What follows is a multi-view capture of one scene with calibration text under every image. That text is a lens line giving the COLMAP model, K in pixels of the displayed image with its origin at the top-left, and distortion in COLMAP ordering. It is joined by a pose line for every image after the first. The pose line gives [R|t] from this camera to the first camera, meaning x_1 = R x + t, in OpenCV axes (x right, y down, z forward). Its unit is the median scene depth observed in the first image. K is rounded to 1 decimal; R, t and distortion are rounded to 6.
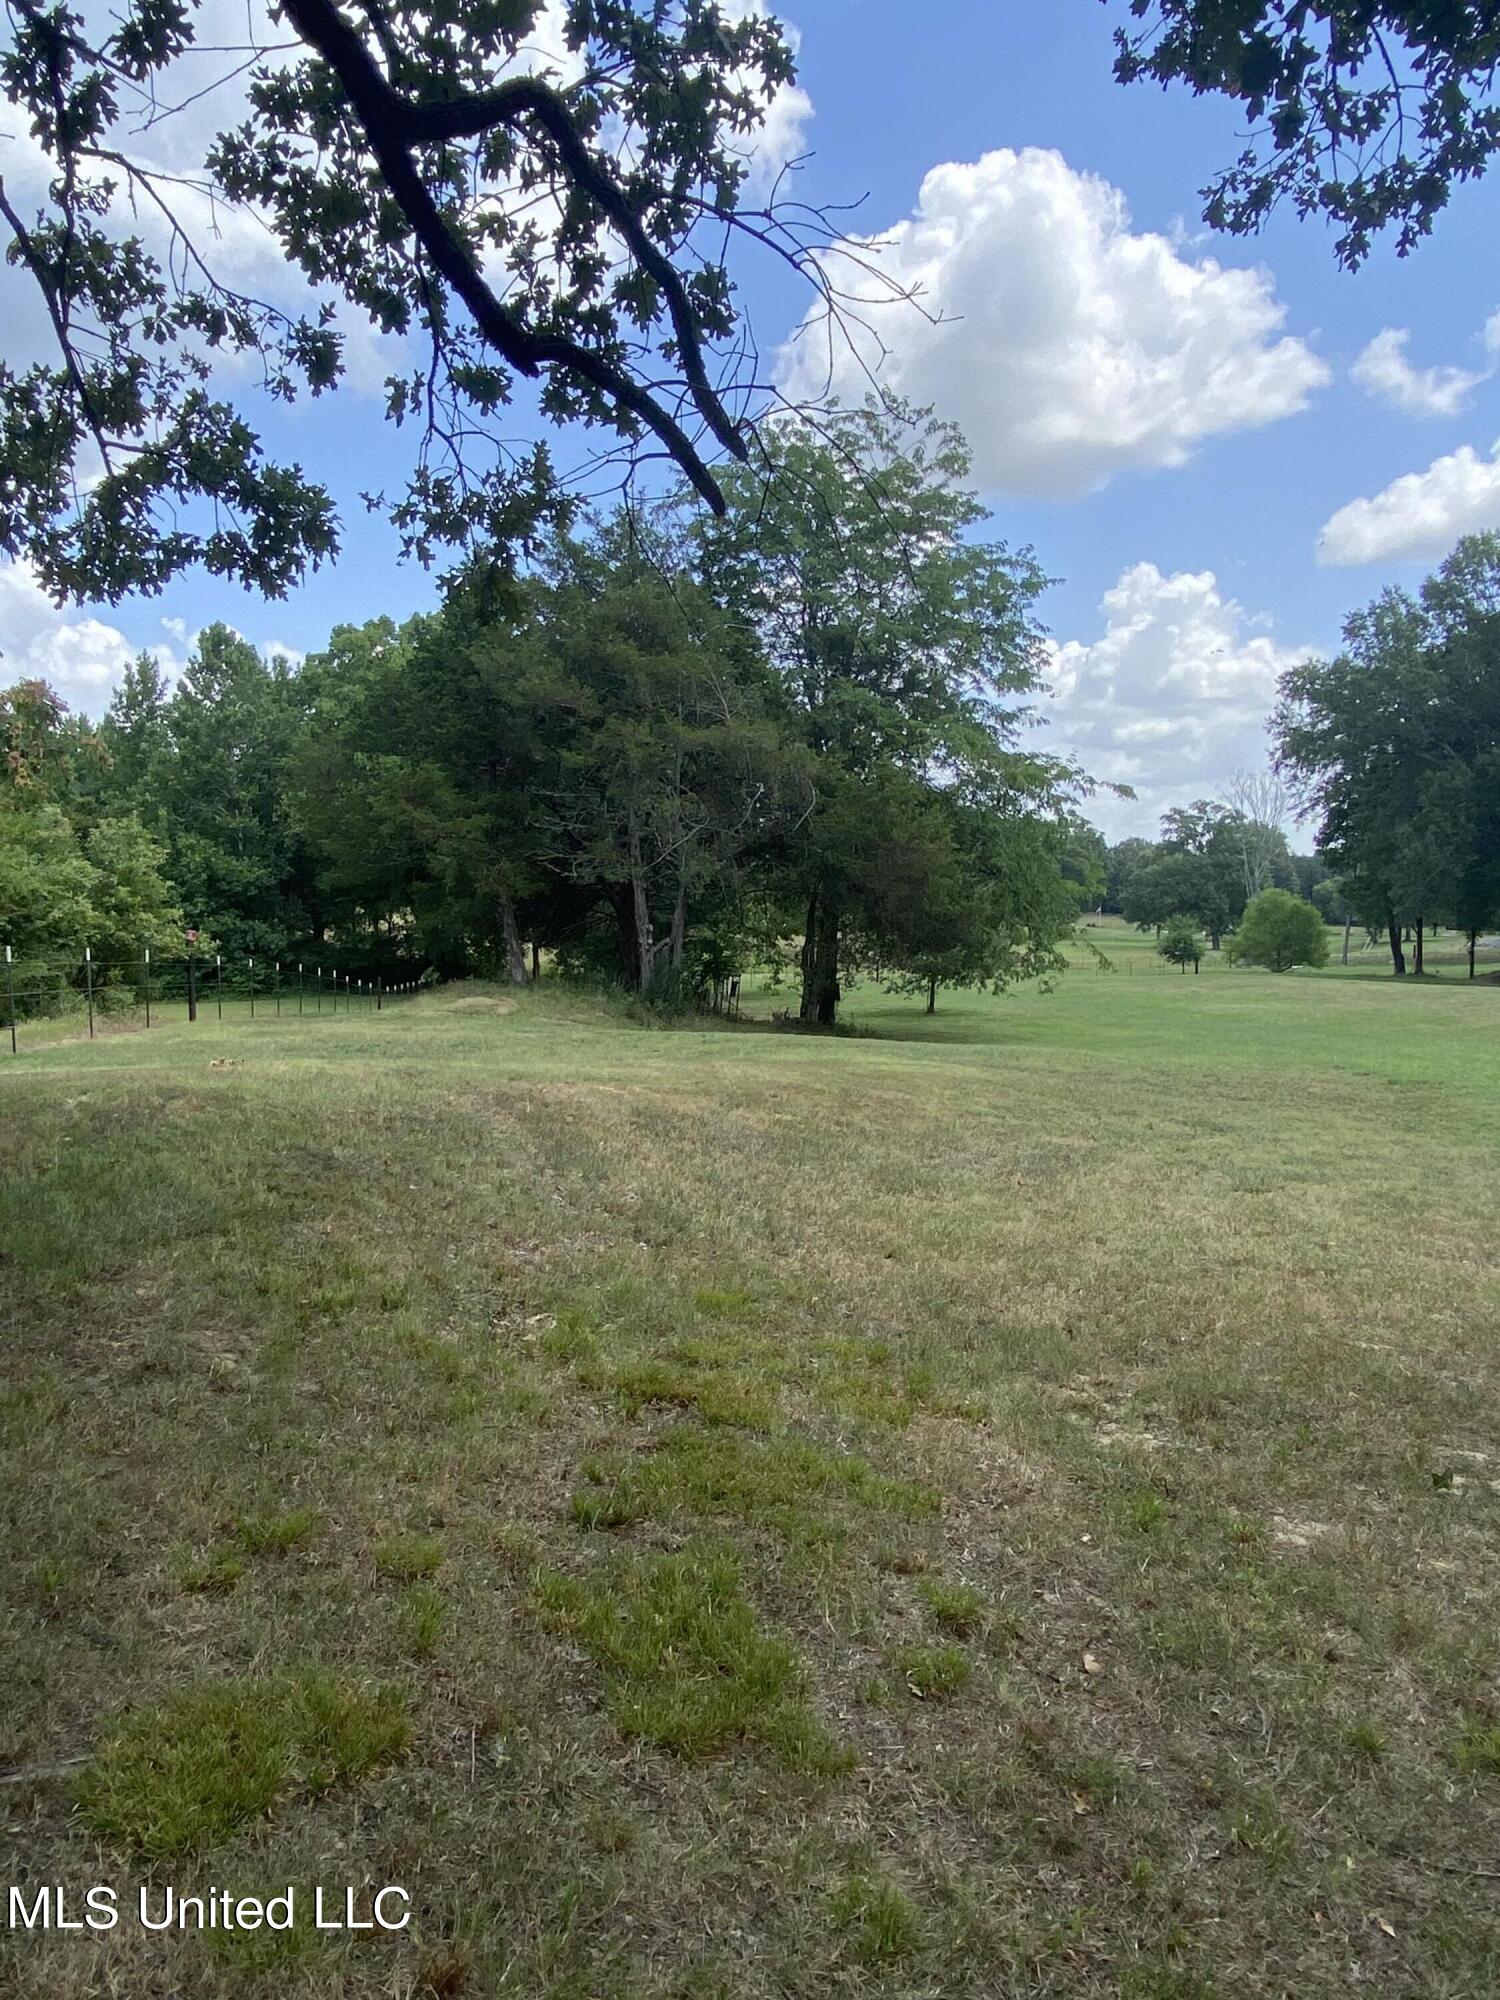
lens RADIAL K [[1298.7, 0, 750.0], [0, 1298.7, 1000.0], [0, 0, 1]] dist [-0.008445, -0.001577]
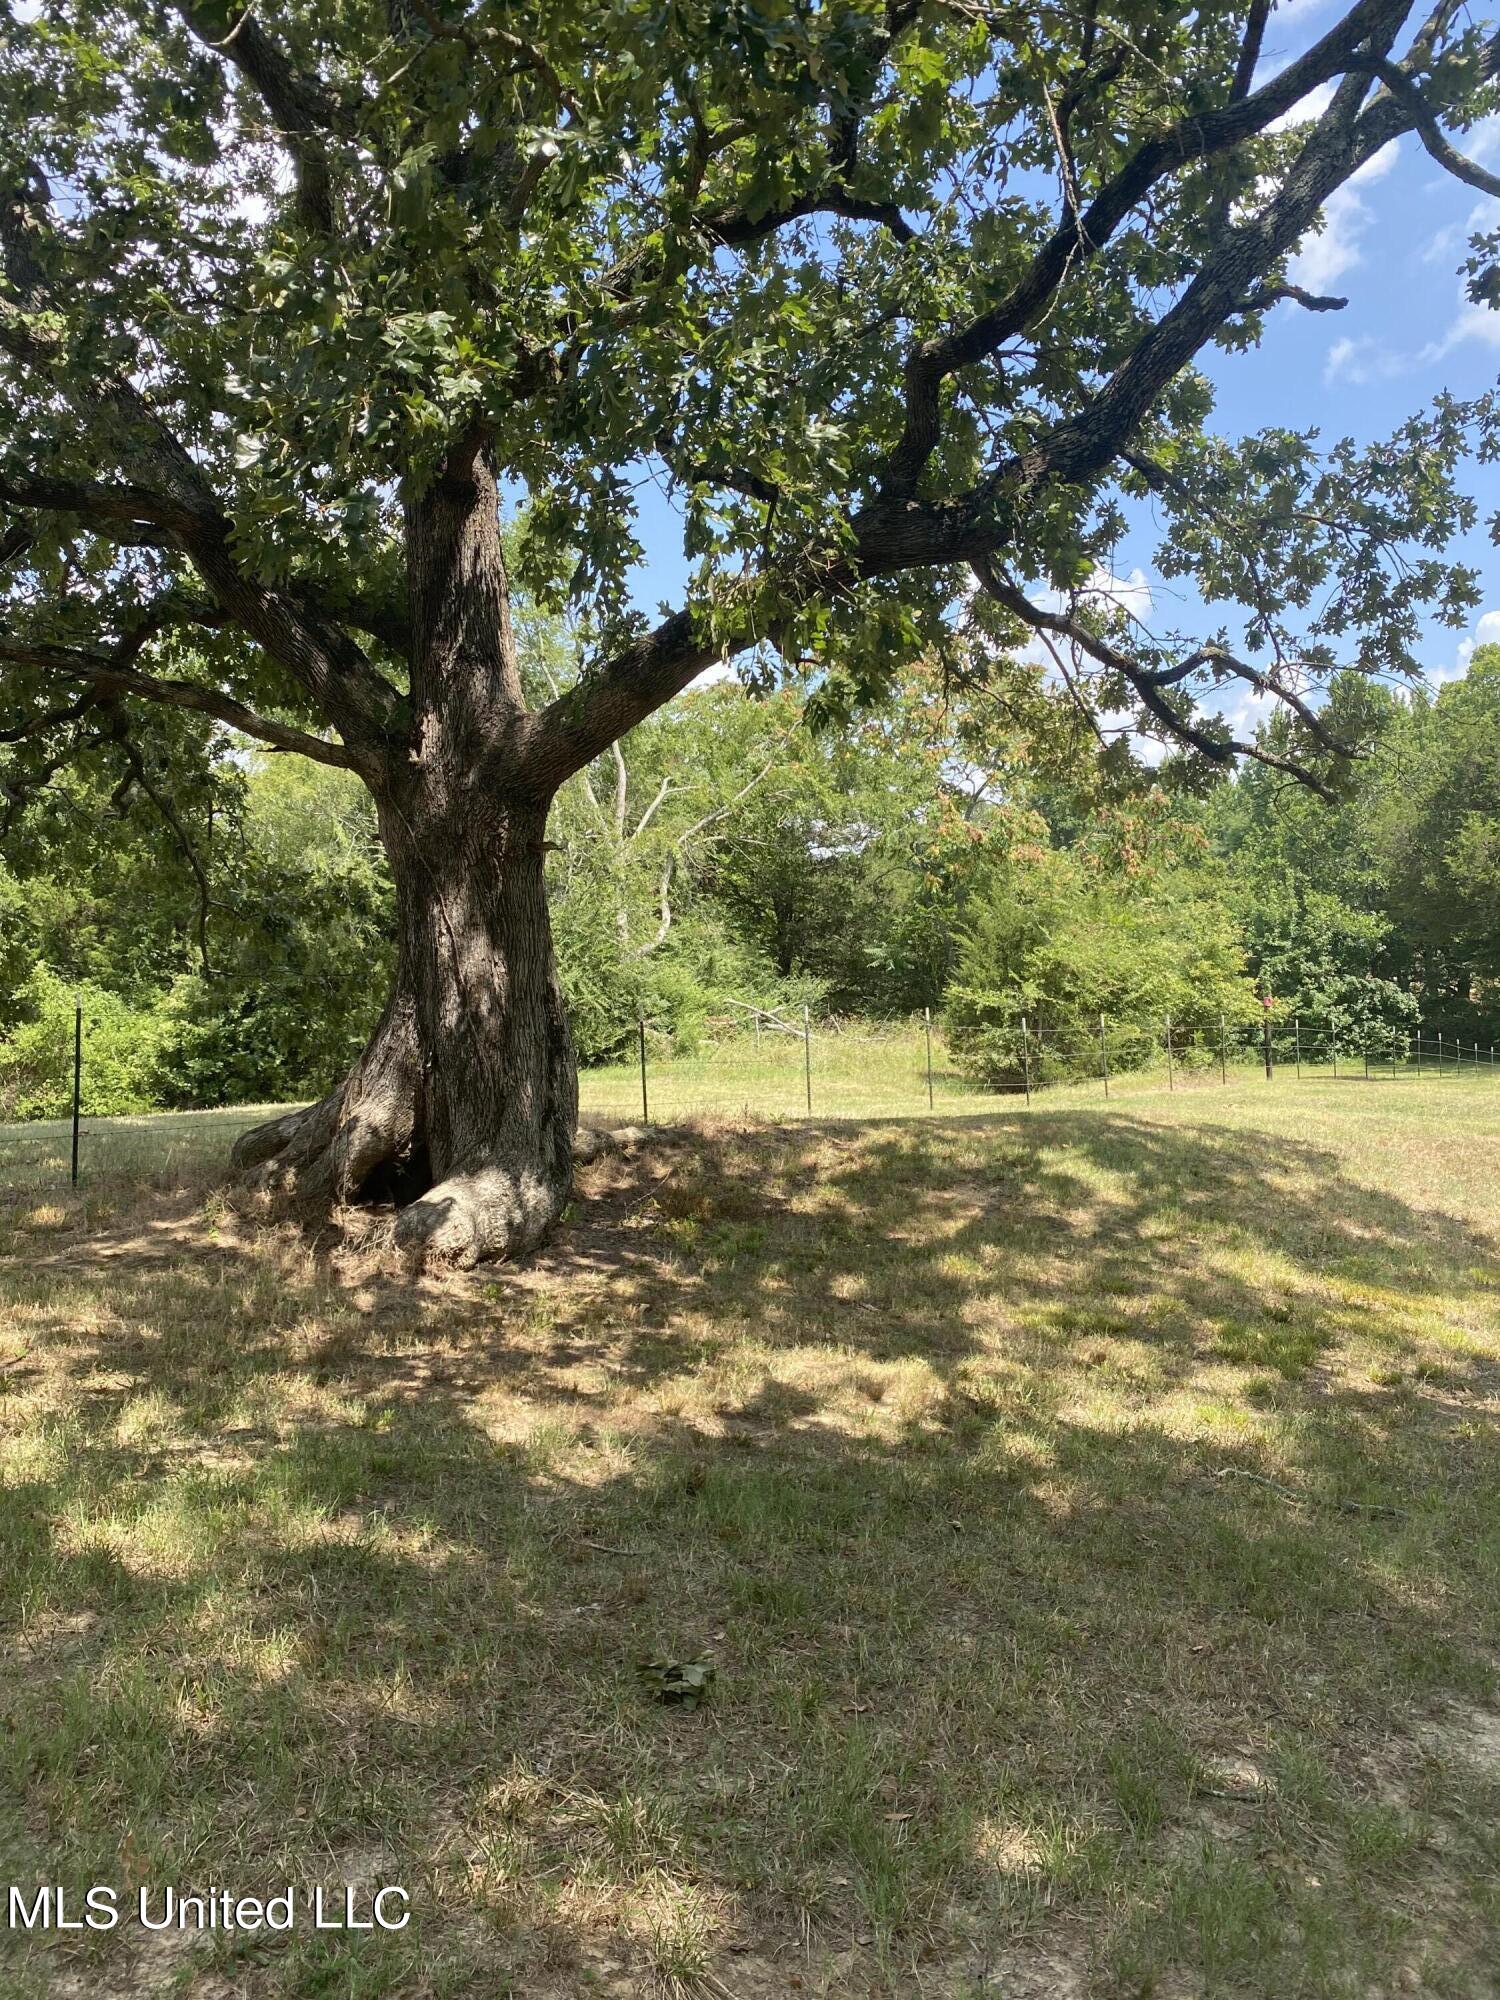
lens RADIAL K [[1469.5, 0, 749.9], [0, 1469.5, 990.1], [0, 0, 1]] dist [0.011862, -0.038400]
pose [[0.700566, -0.017175, -0.713381, 0.163678], [-0.018918, 0.998912, -0.042628, 0.002043], [0.713337, 0.043359, 0.699478, -0.200307]]
